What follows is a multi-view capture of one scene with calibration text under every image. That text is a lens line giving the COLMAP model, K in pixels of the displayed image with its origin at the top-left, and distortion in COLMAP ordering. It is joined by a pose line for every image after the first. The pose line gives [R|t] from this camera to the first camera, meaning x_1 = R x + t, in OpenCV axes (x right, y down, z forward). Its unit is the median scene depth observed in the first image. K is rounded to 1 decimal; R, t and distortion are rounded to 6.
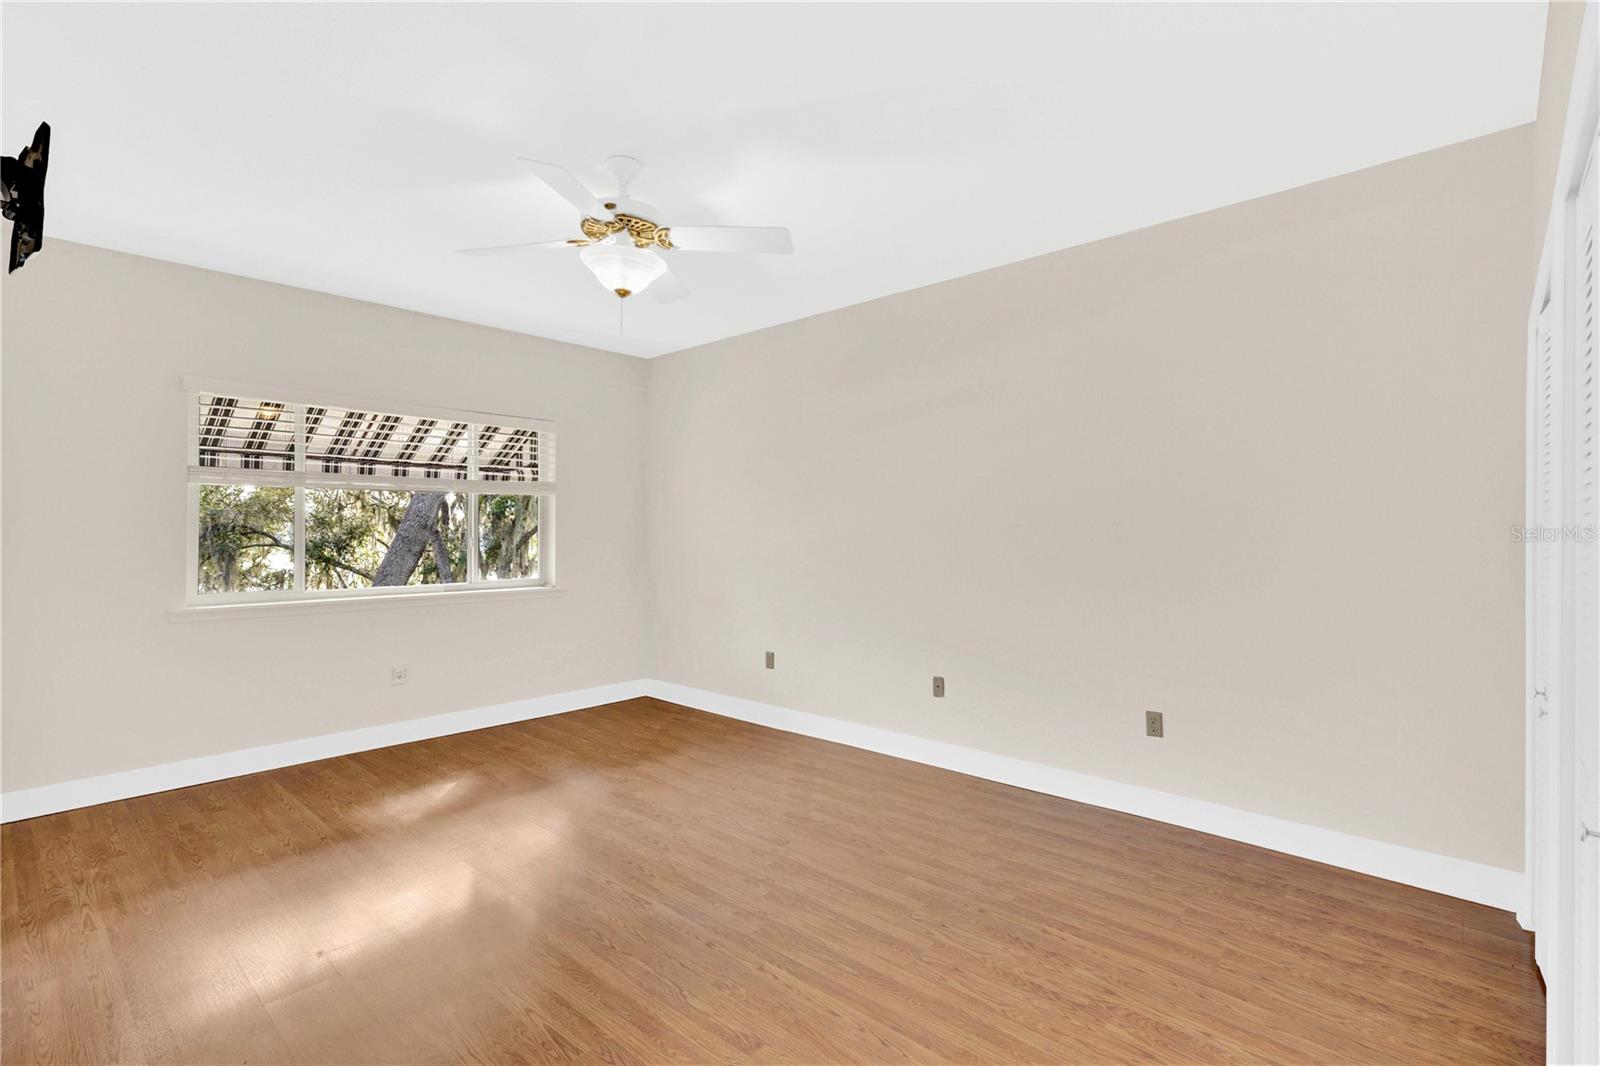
lens RADIAL K [[736.0, 0, 802.4], [0, 736.0, 549.5], [0, 0, 1]] dist [0.002303, -0.000054]
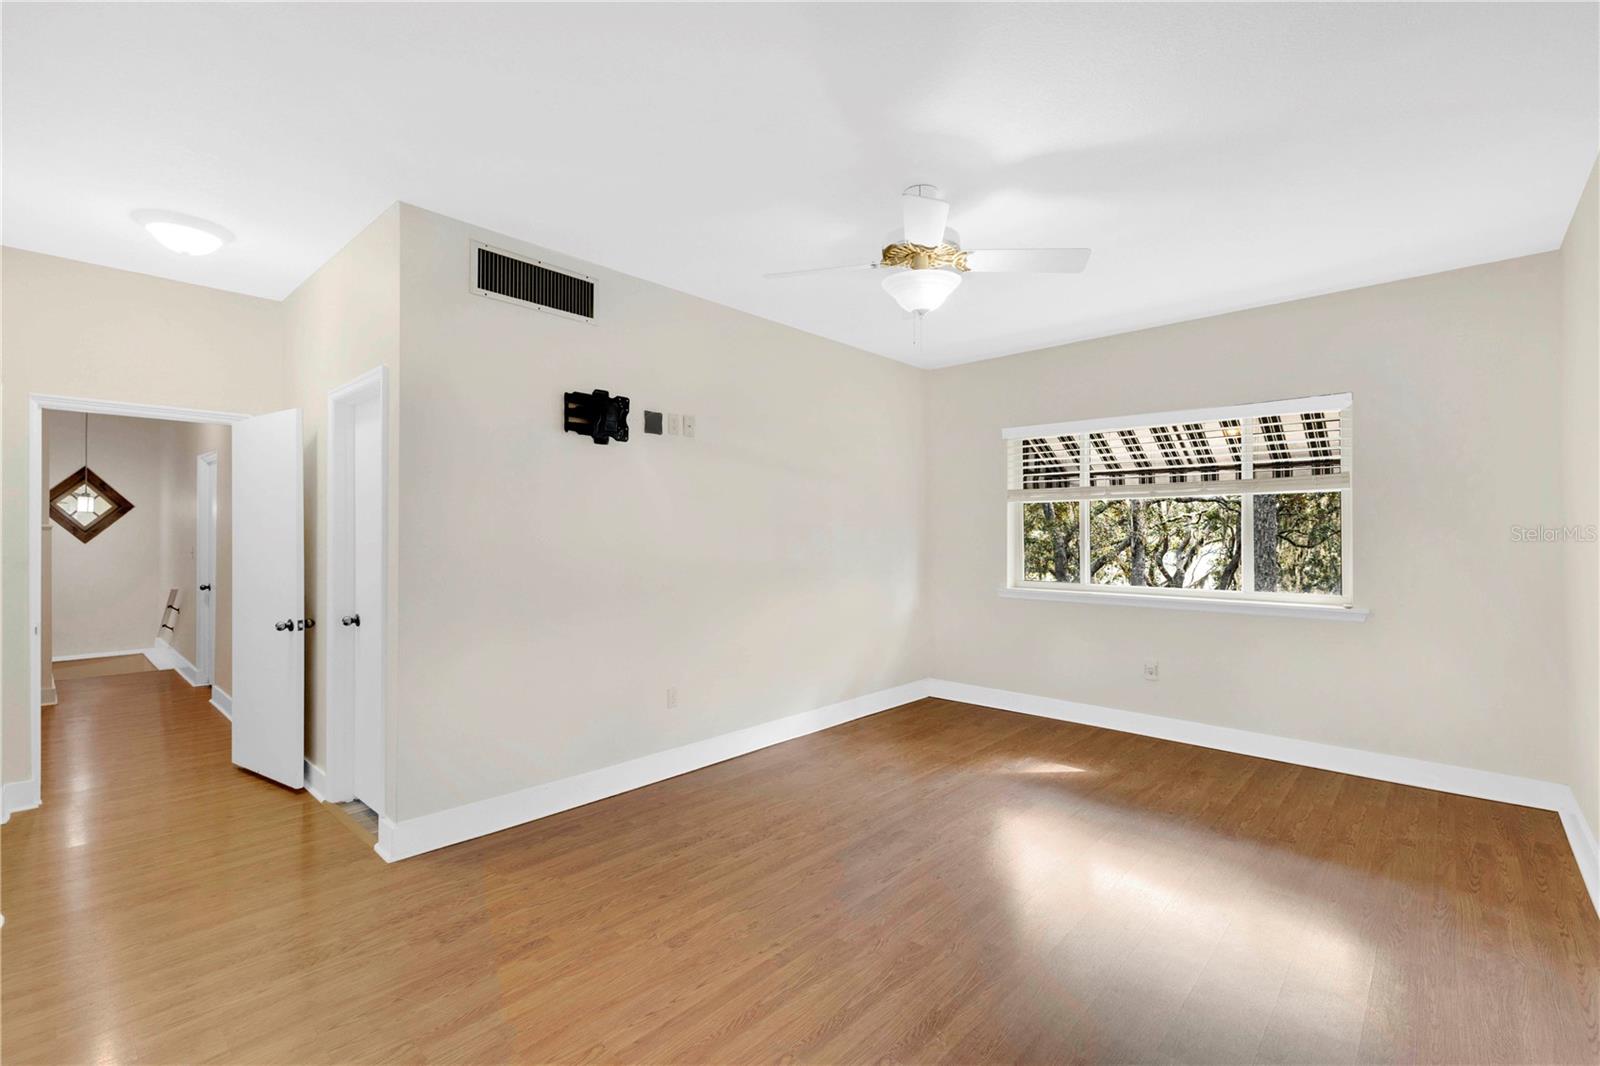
lens RADIAL K [[705.8, 0, 802.6], [0, 705.8, 522.5], [0, 0, 1]] dist [0.008605, 0.000341]
pose [[0.001500, -0.019489, -0.999809, 0.511334], [-0.027858, 0.999421, -0.019523, -0.009487], [0.999611, 0.027882, 0.000956, 0.536205]]
